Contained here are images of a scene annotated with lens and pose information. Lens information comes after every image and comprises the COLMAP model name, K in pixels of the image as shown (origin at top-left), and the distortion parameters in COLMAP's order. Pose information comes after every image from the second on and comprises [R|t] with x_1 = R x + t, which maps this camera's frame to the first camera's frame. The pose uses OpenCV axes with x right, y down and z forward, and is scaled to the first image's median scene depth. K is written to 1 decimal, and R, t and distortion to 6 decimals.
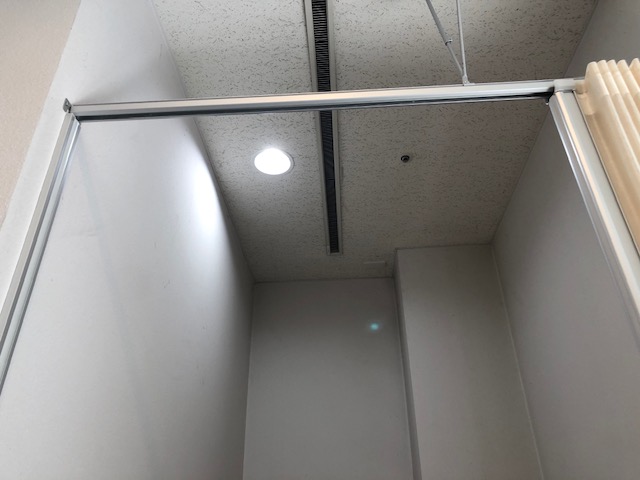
lens RADIAL K [[525.3, 0, 321.1], [0, 525.3, 237.5], [0, 0, 1]] dist [0.027333, -0.023499]
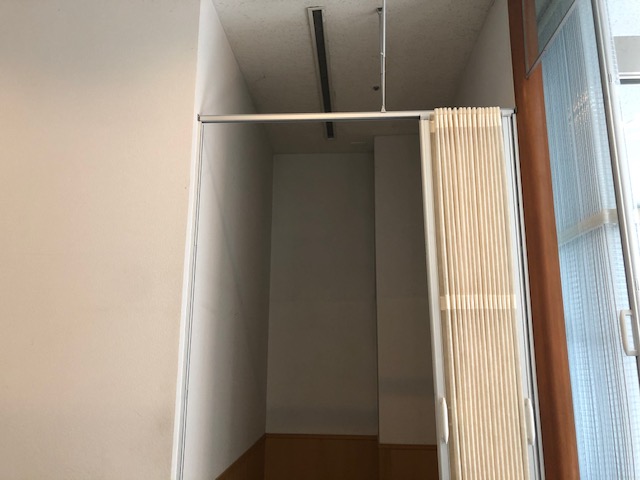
lens RADIAL K [[525.3, 0, 319.8], [0, 525.3, 240.3], [0, 0, 1]] dist [0.027333, -0.023499]
pose [[0.999760, 0.016669, -0.014219, 0.034548], [-0.010721, 0.938168, 0.346013, -0.339884], [0.019107, -0.345778, 0.938122, -0.757264]]
